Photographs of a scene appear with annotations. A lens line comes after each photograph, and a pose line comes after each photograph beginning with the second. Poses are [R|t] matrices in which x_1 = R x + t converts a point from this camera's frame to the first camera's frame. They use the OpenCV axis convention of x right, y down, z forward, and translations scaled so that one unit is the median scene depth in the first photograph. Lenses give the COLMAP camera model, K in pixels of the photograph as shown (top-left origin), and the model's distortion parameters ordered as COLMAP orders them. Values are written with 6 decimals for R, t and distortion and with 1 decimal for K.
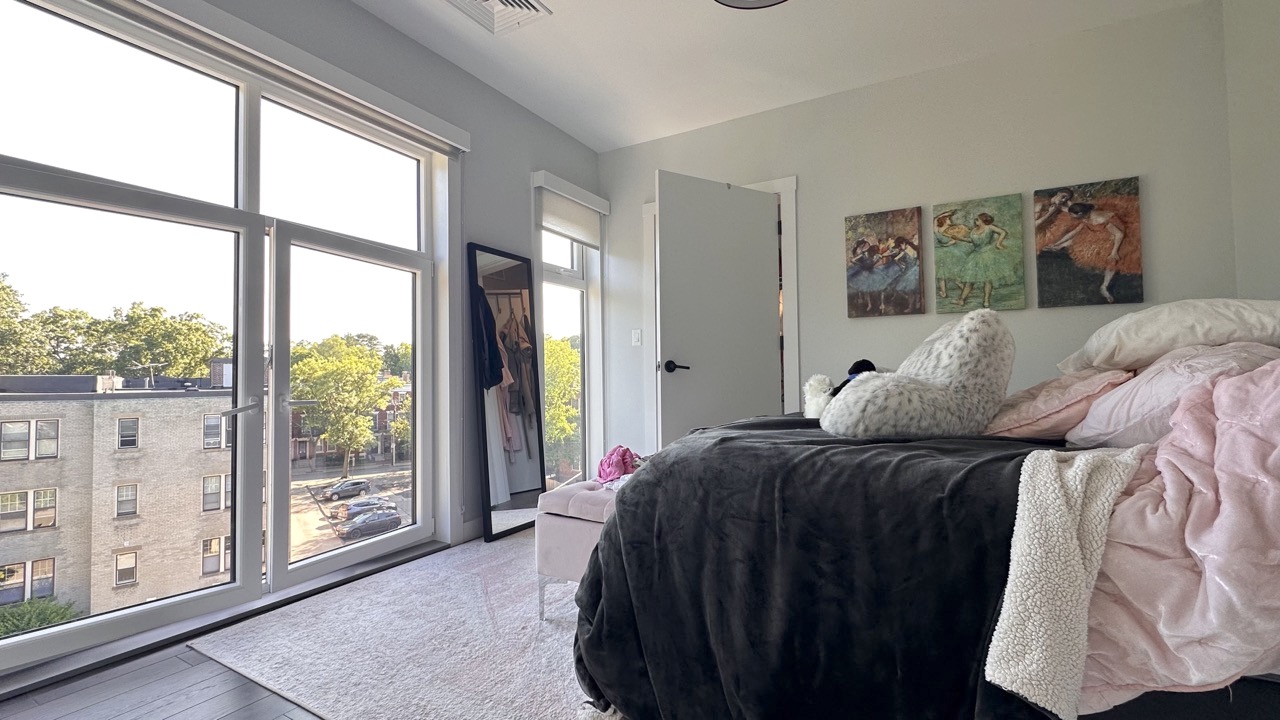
lens RADIAL K [[548.0, 0, 640.7], [0, 548.0, 362.4], [0, 0, 1]] dist [-0.001811, 0.000184]
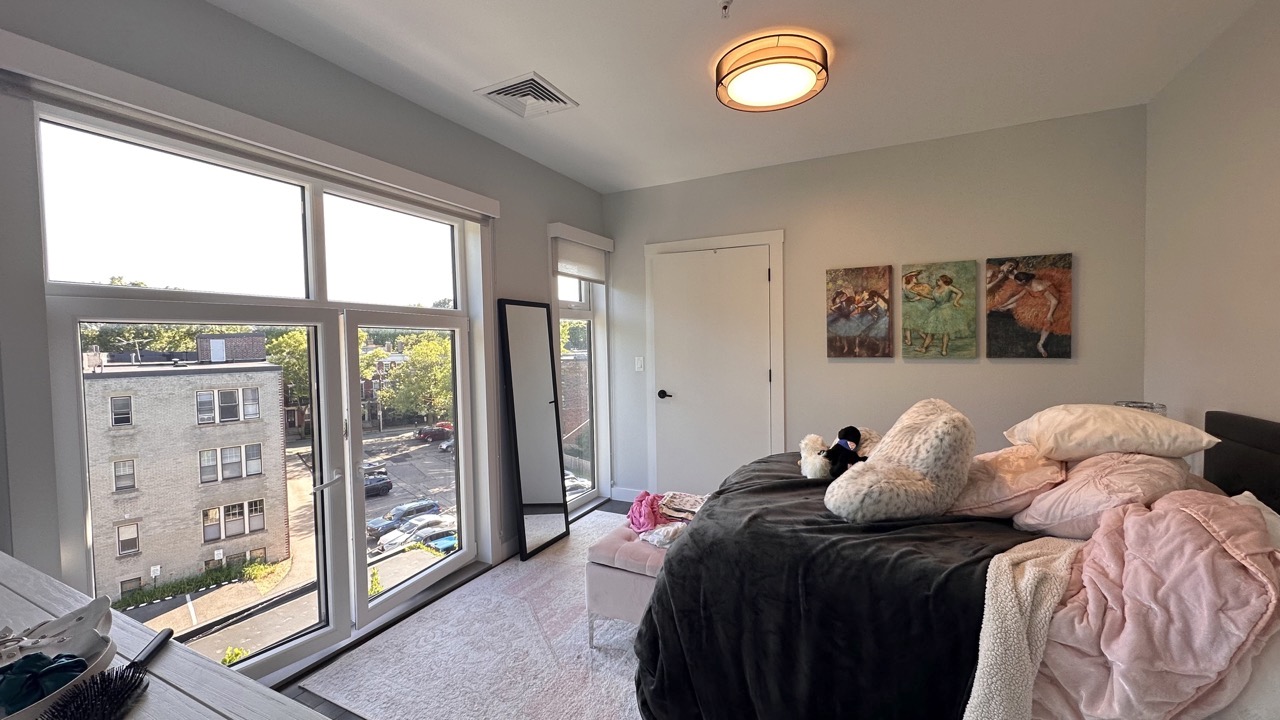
lens RADIAL K [[512.3, 0, 640.0], [0, 512.3, 360.0], [0, 0, 1]] dist [-0.001451, -0.000213]
pose [[0.998458, -0.008964, 0.054784, -0.099463], [0.005512, 0.998009, 0.062829, -0.185686], [-0.055238, -0.062430, 0.996520, -0.079655]]
